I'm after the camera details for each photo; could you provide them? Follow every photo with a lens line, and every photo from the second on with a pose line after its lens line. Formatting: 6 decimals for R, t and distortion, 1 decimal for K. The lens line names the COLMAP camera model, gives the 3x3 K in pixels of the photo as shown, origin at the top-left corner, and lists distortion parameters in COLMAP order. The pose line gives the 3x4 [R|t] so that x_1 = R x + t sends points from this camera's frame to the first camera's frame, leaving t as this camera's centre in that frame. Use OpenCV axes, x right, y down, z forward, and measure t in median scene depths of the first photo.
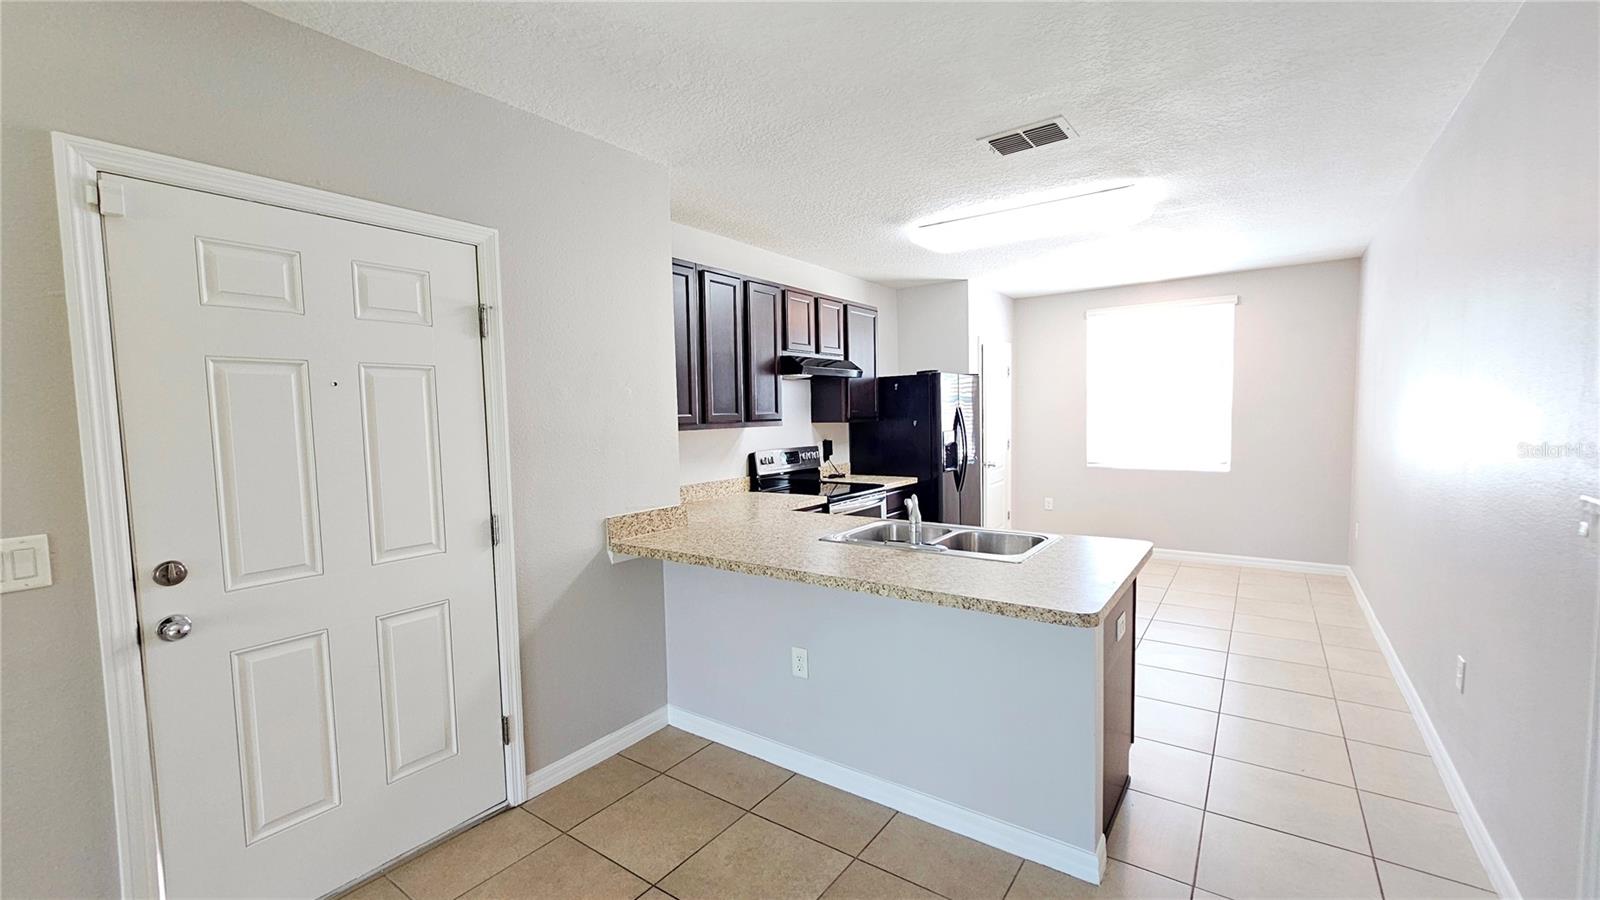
lens RADIAL K [[654.2, 0, 797.1], [0, 654.2, 457.0], [0, 0, 1]] dist [-0.000011, 0.000175]
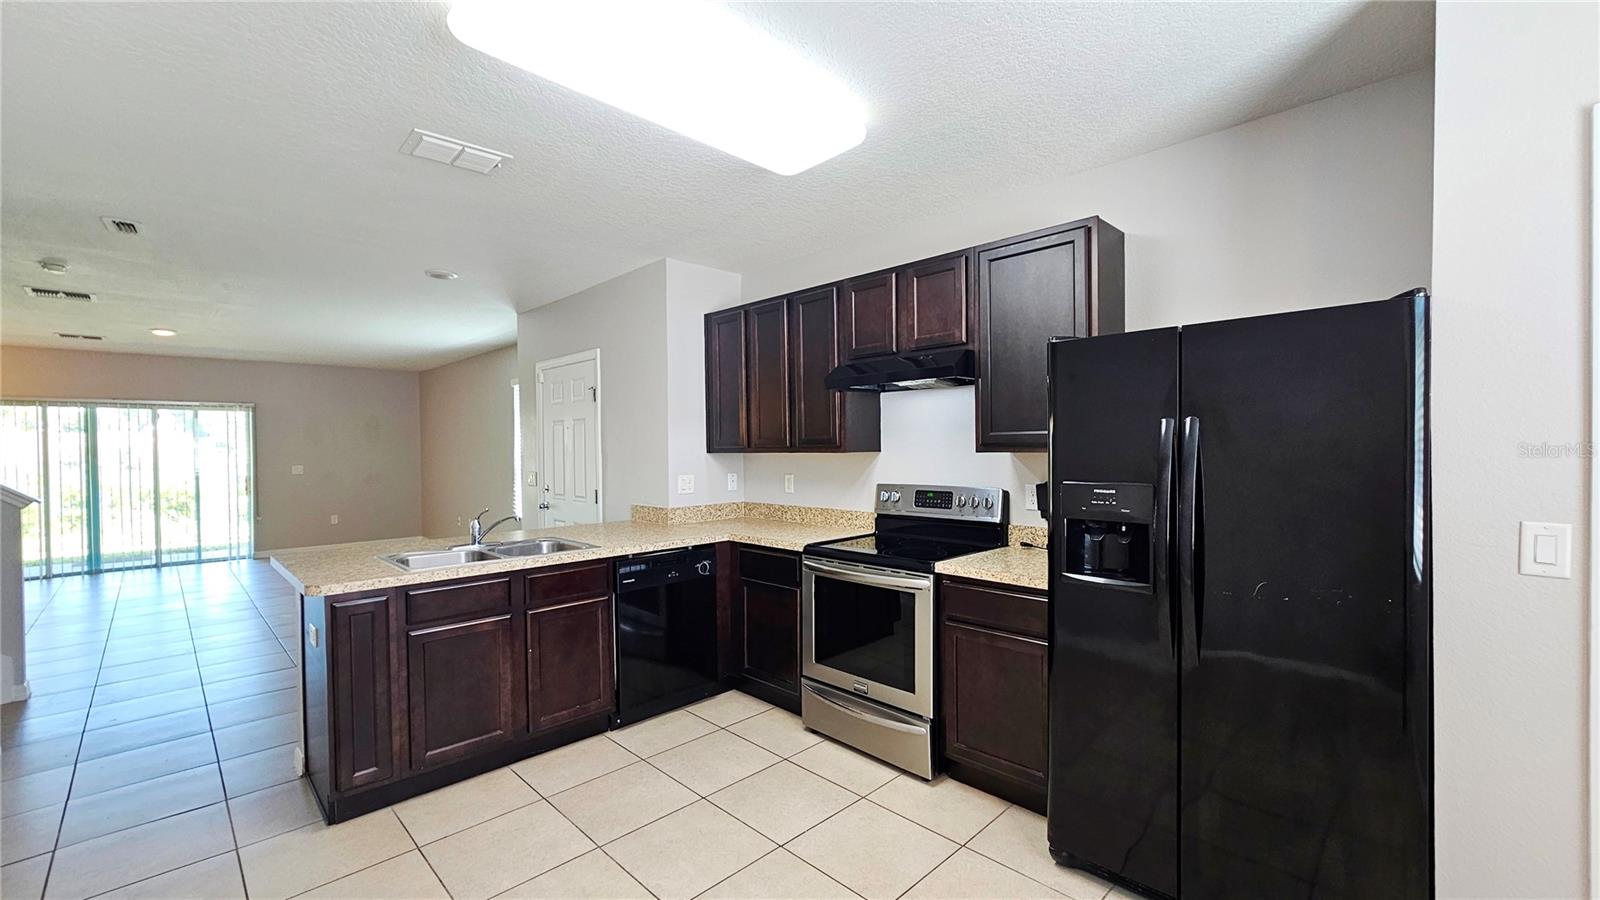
lens RADIAL K [[655.3, 0, 802.6], [0, 655.3, 458.5], [0, 0, 1]] dist [-0.000494, 0.000285]
pose [[-0.164821, 0.040132, -0.985507, 0.646965], [-0.054481, 0.997276, 0.049723, -0.064273], [0.984818, 0.061887, -0.162186, 0.889823]]
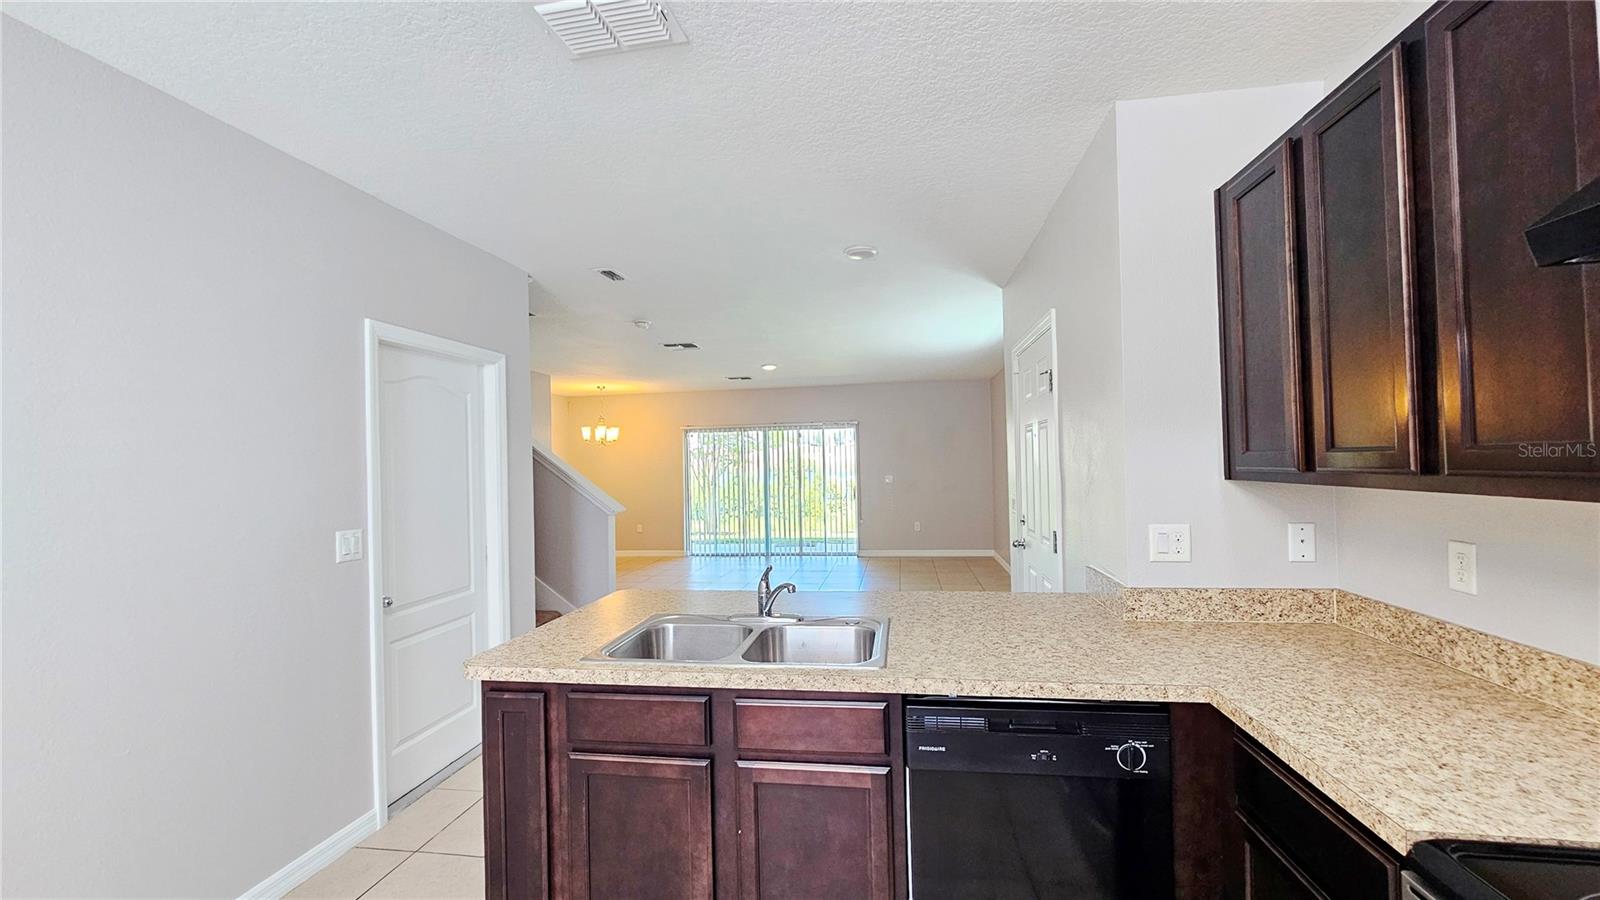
lens RADIAL K [[654.2, 0, 797.1], [0, 654.2, 457.0], [0, 0, 1]] dist [-0.000011, 0.000175]
pose [[-0.892947, 0.038518, -0.448511, 0.256046], [0.010676, 0.997864, 0.064440, -0.065206], [0.450035, 0.052753, -0.891451, 0.871378]]
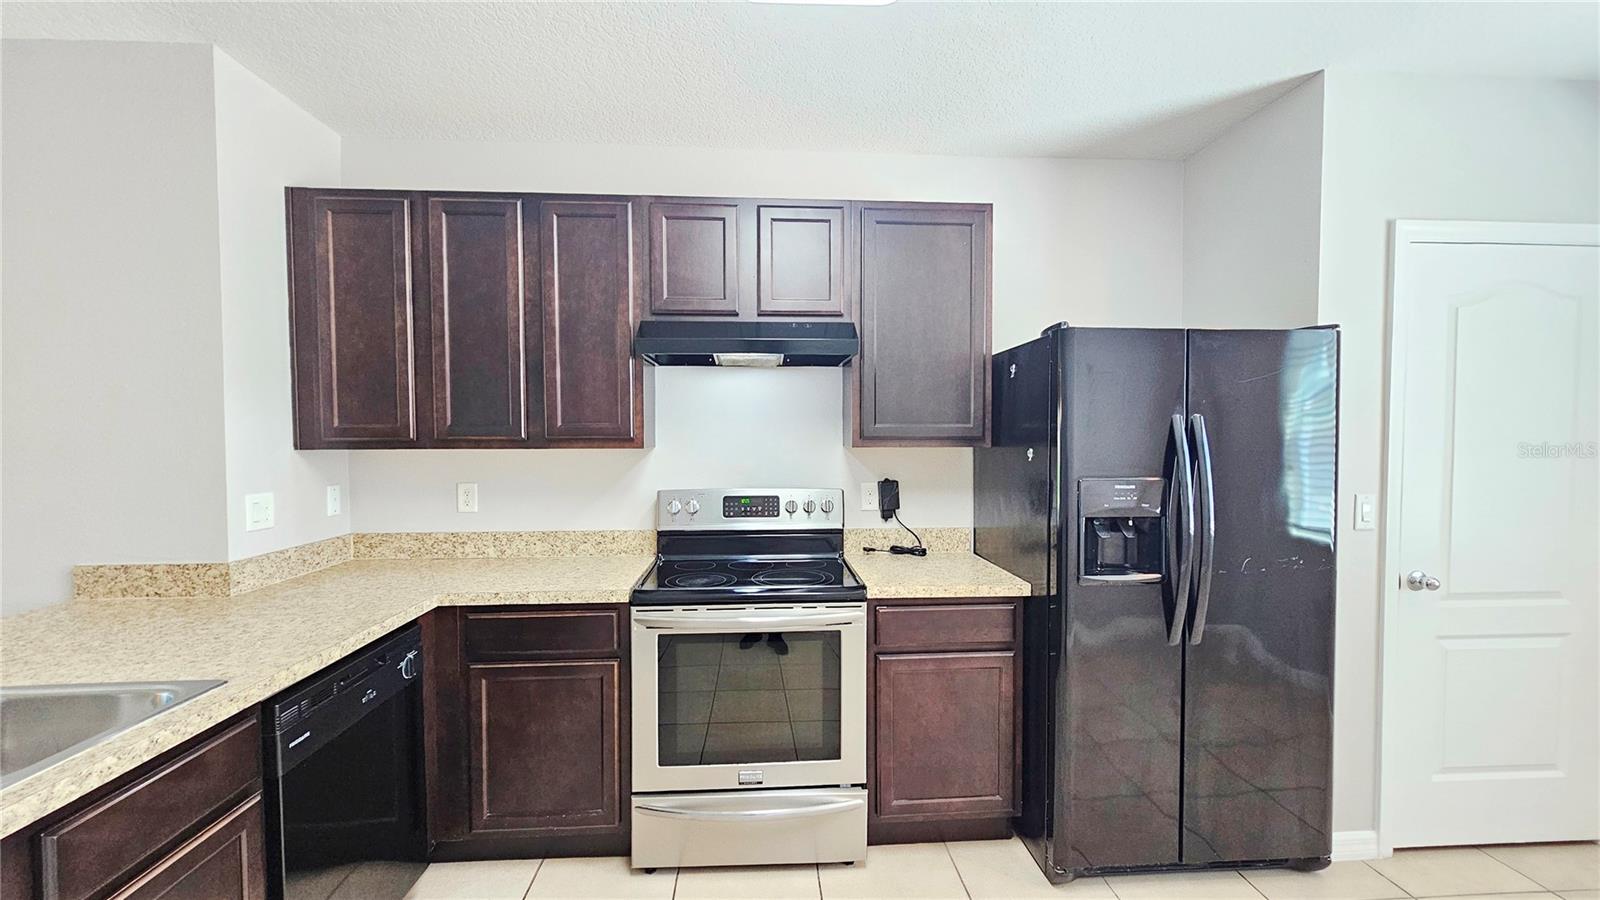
lens RADIAL K [[655.3, 0, 802.6], [0, 655.3, 458.5], [0, 0, 1]] dist [-0.000494, 0.000285]
pose [[0.637645, 0.045197, -0.769003, 0.409517], [-0.064269, 0.997918, 0.005361, -0.041919], [0.767645, 0.046005, 0.639222, 0.615239]]
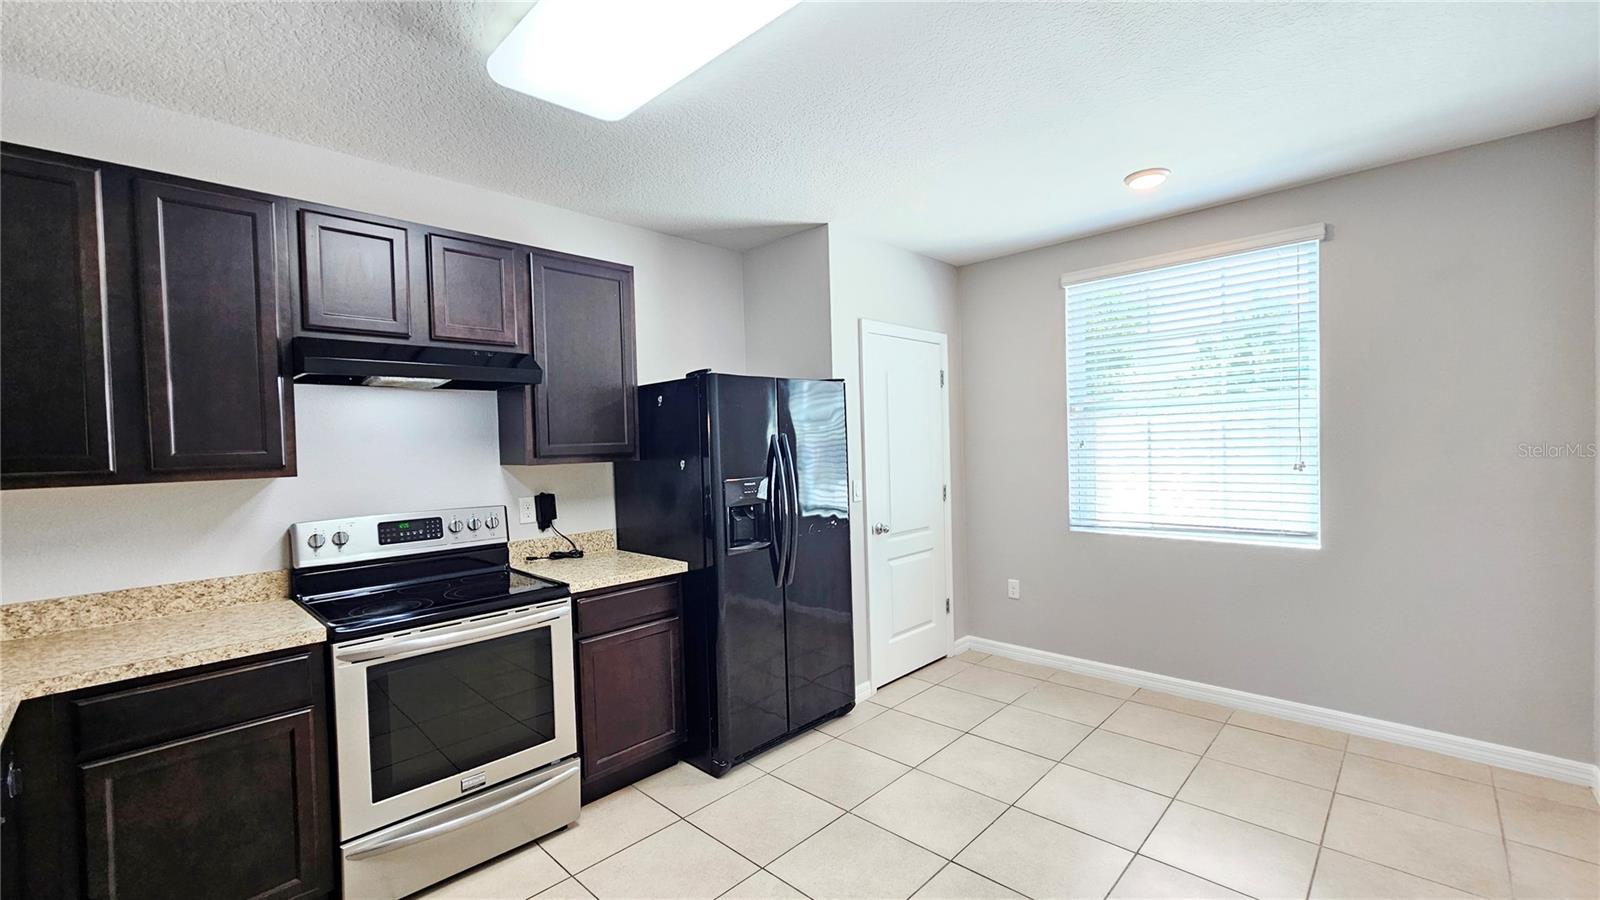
lens RADIAL K [[654.2, 0, 797.1], [0, 654.2, 457.0], [0, 0, 1]] dist [-0.000011, 0.000175]
pose [[0.989105, -0.004725, -0.147134, 0.357973], [-0.001745, 0.999038, -0.043812, -0.033935], [0.147200, 0.043592, 0.988146, 0.459026]]
